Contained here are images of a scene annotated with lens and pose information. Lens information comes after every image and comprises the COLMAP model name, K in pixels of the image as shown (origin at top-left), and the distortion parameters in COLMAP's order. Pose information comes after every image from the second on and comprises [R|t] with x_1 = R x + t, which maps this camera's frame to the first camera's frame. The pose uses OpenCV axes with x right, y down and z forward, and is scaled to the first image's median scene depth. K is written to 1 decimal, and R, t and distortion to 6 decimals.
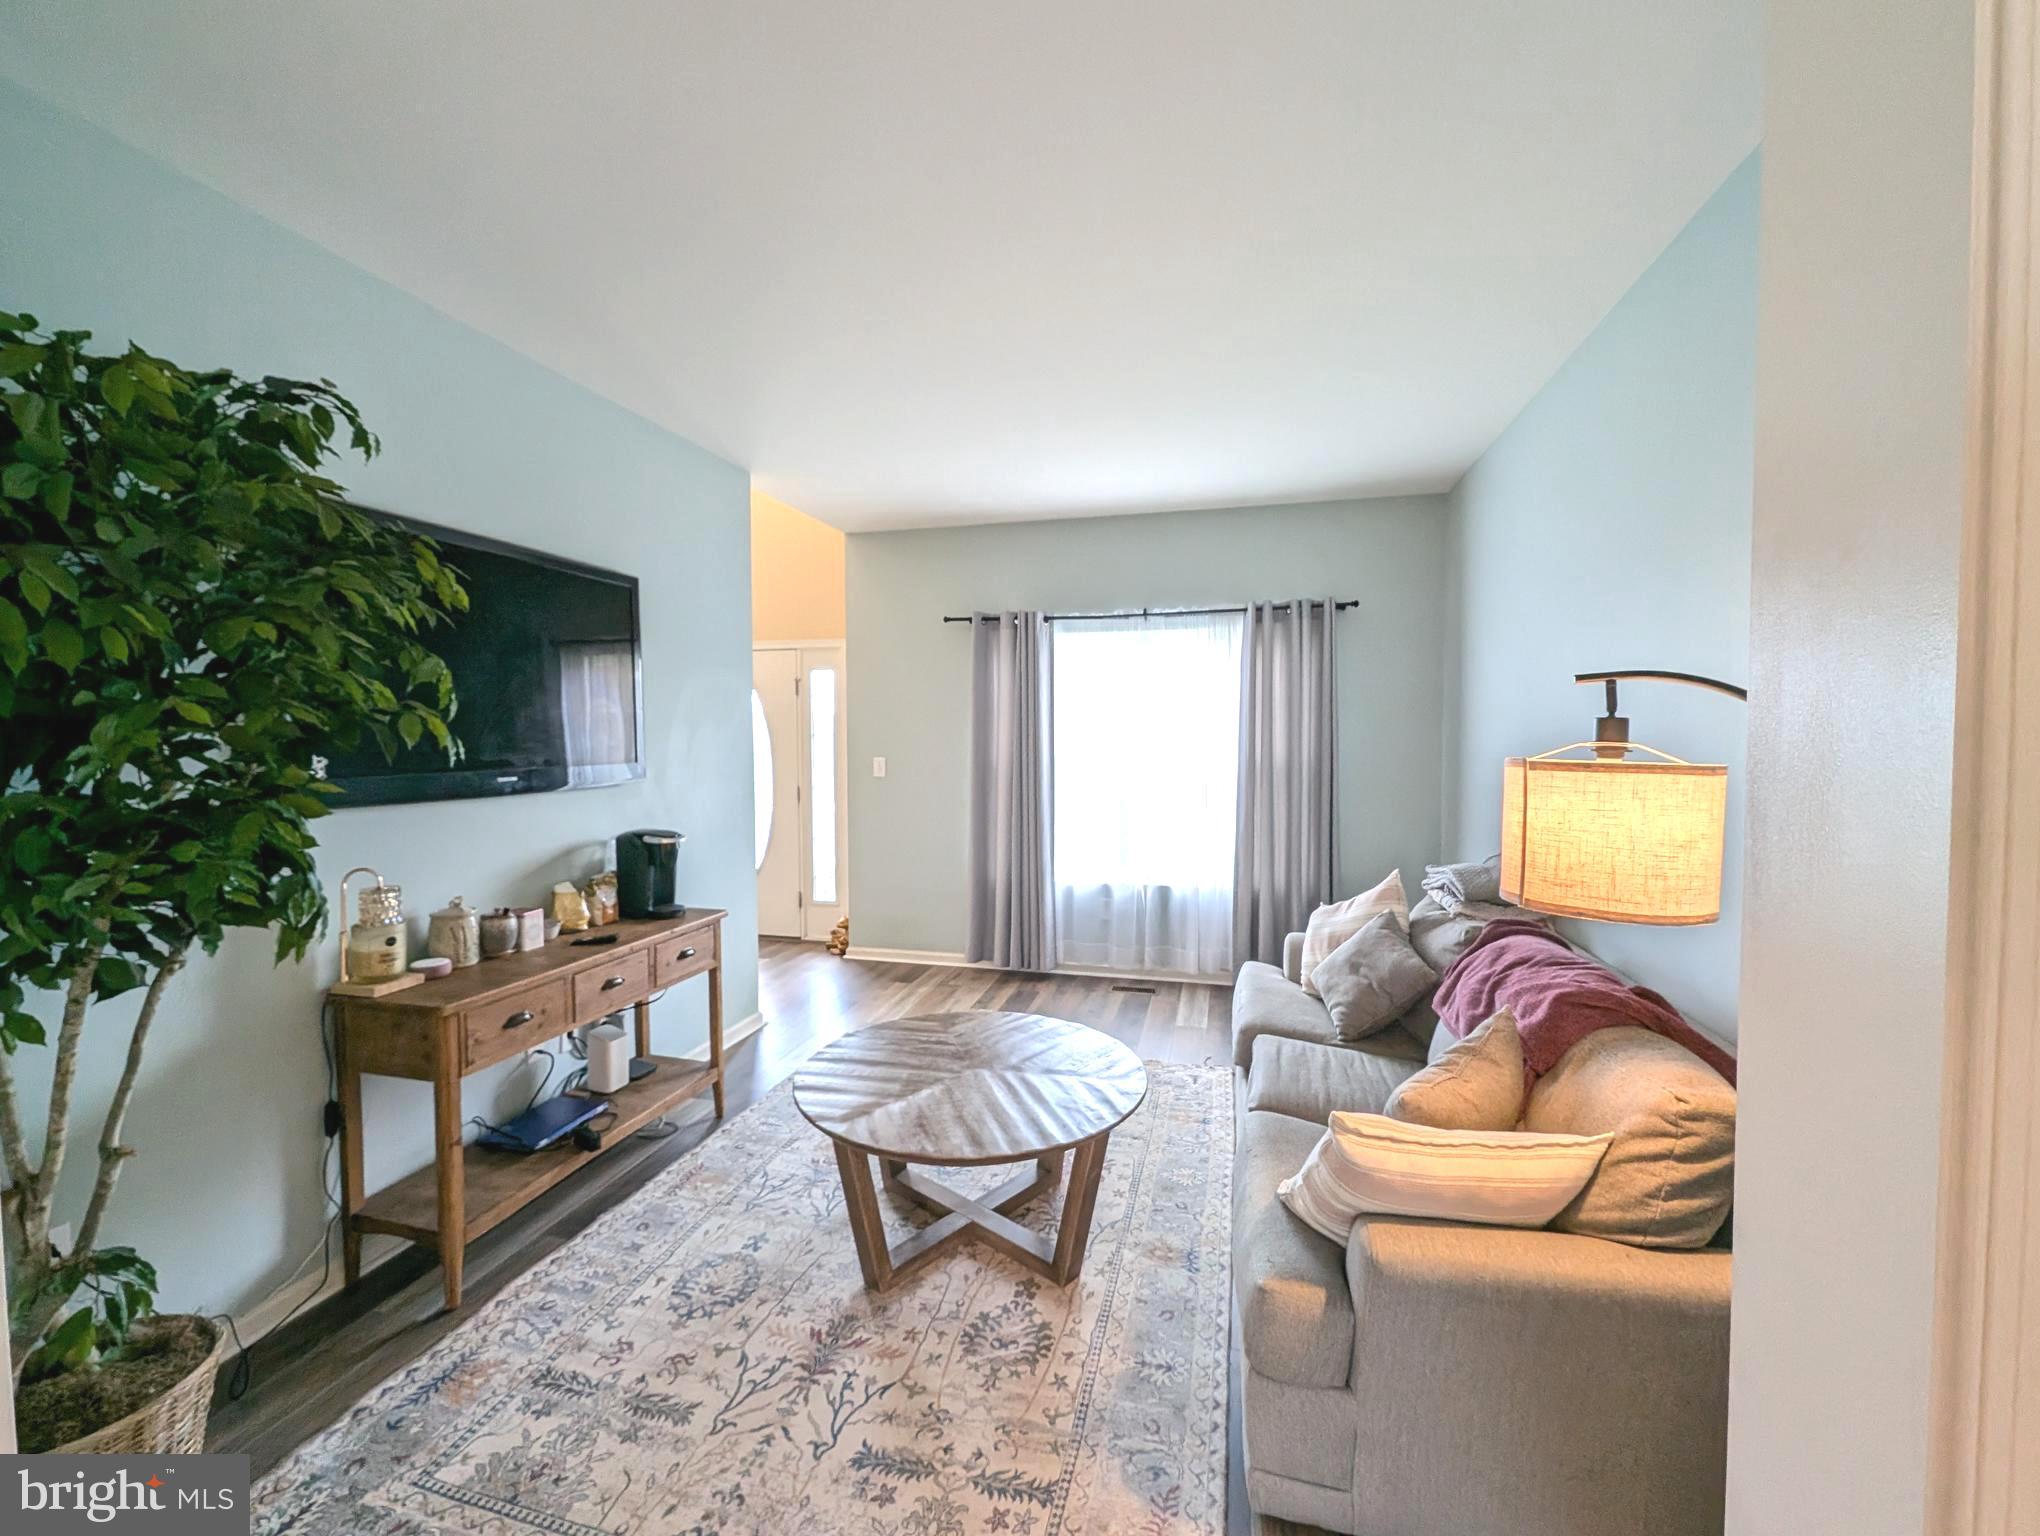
lens RADIAL K [[841.6, 0, 1017.6], [0, 841.6, 764.5], [0, 0, 1]] dist [0.000864, -0.000631]
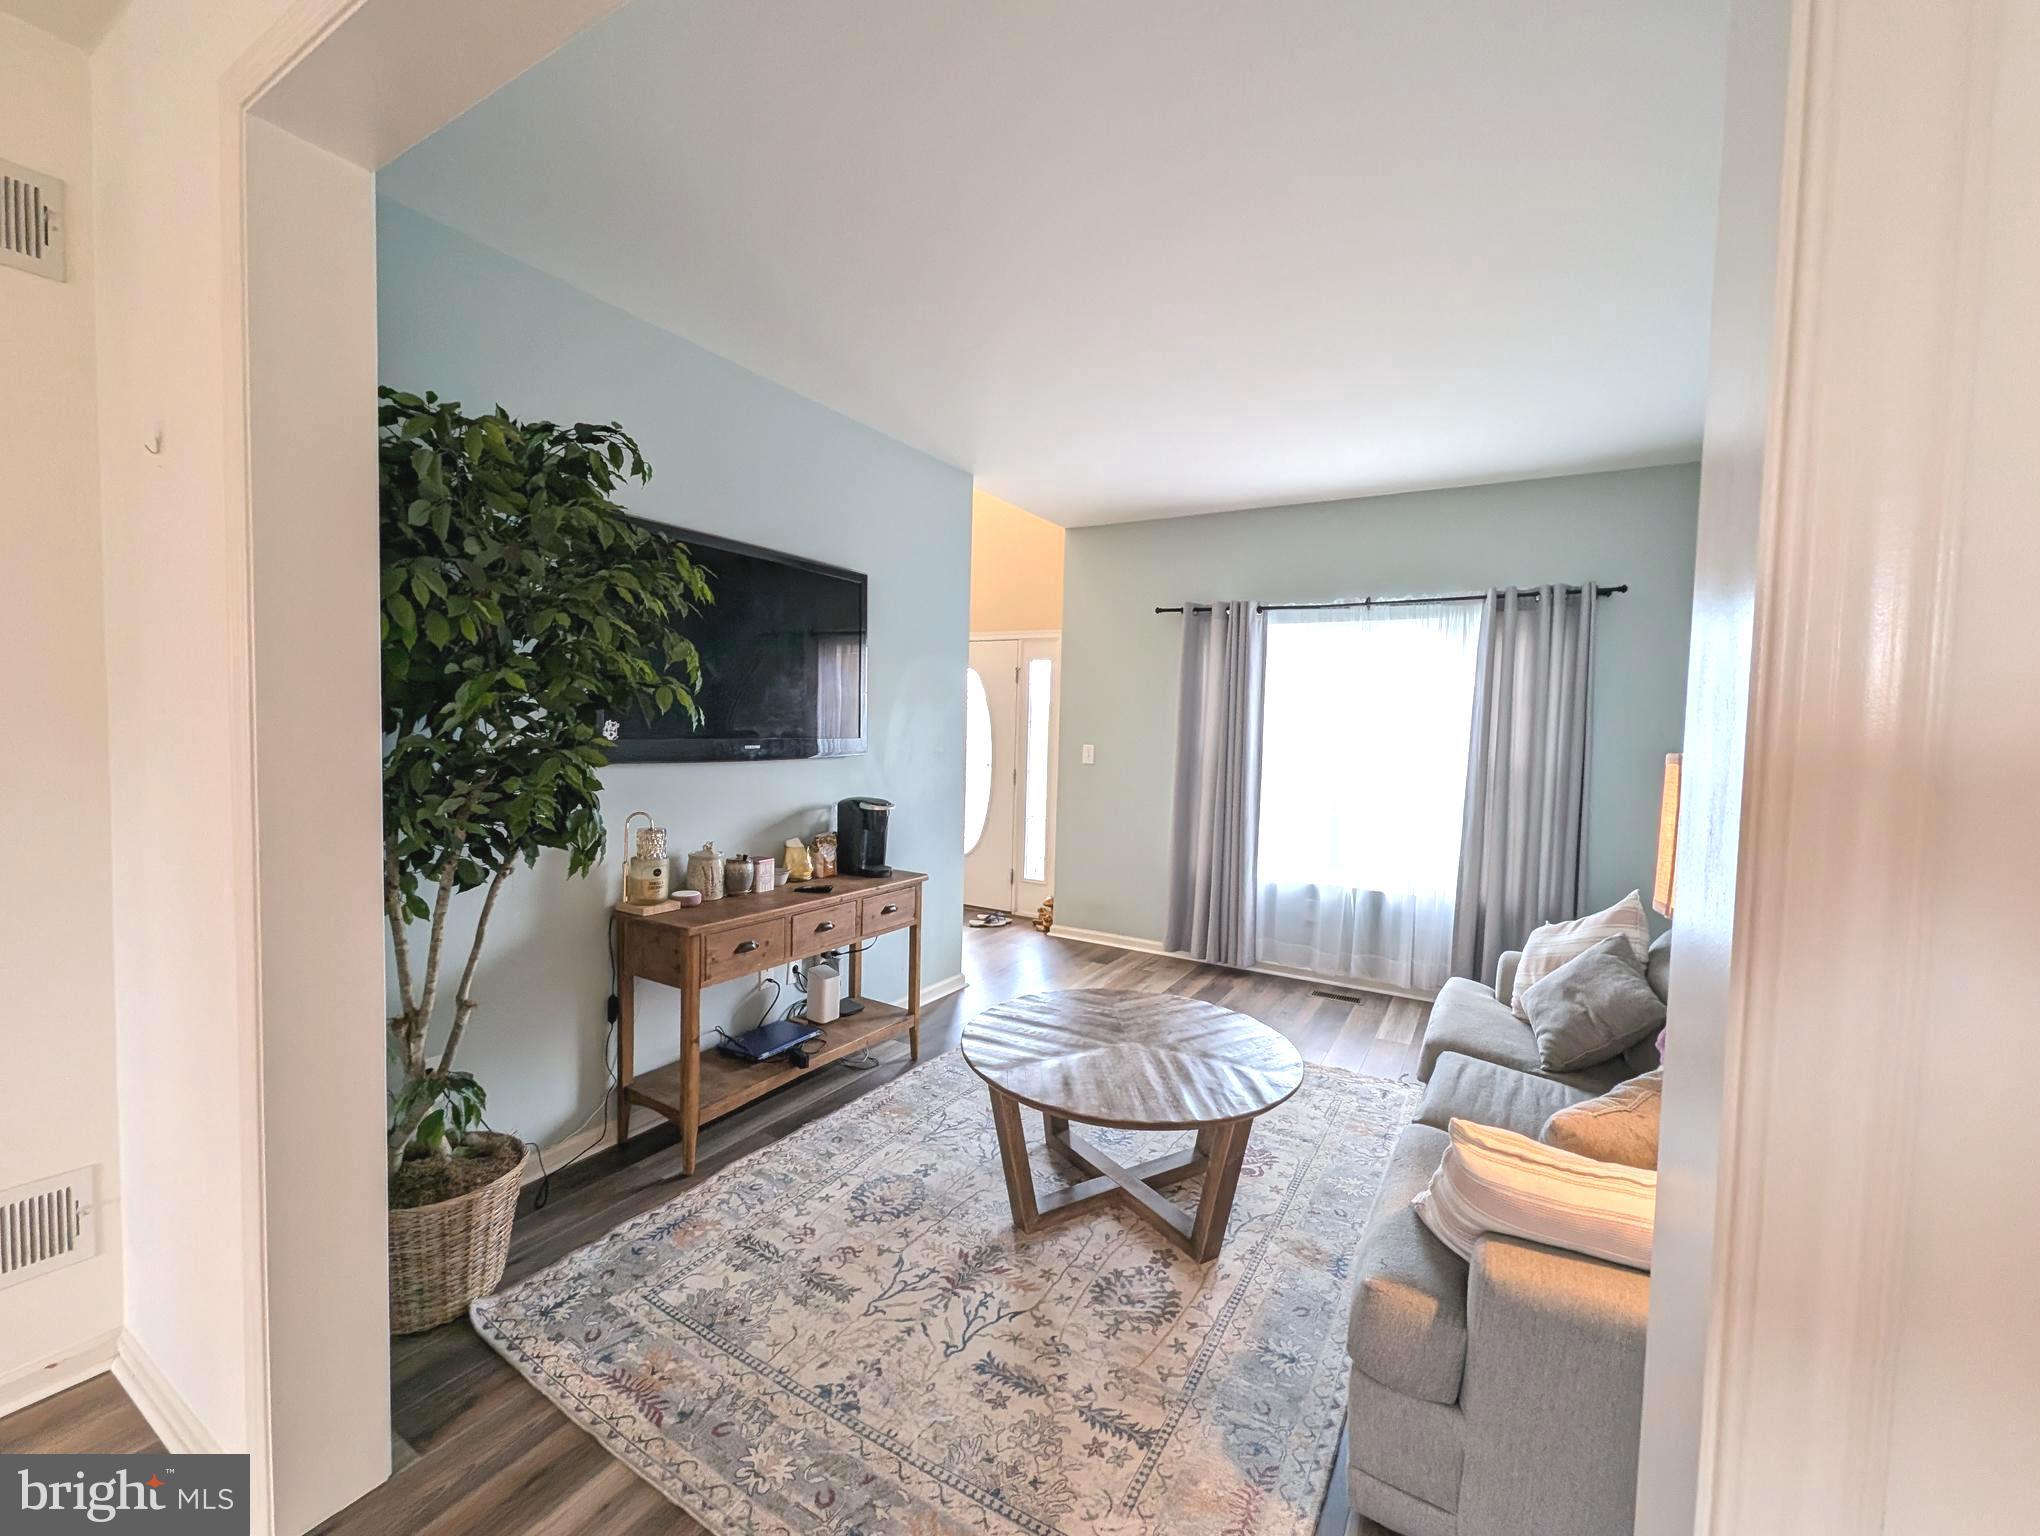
lens RADIAL K [[841.6, 0, 1018.2], [0, 841.6, 764.9], [0, 0, 1]] dist [0.000864, -0.000631]
pose [[0.959308, 0.044012, -0.278910, 0.109689], [-0.041620, 0.999028, 0.014495, 0.012945], [0.279277, -0.002297, 0.960208, -0.042178]]
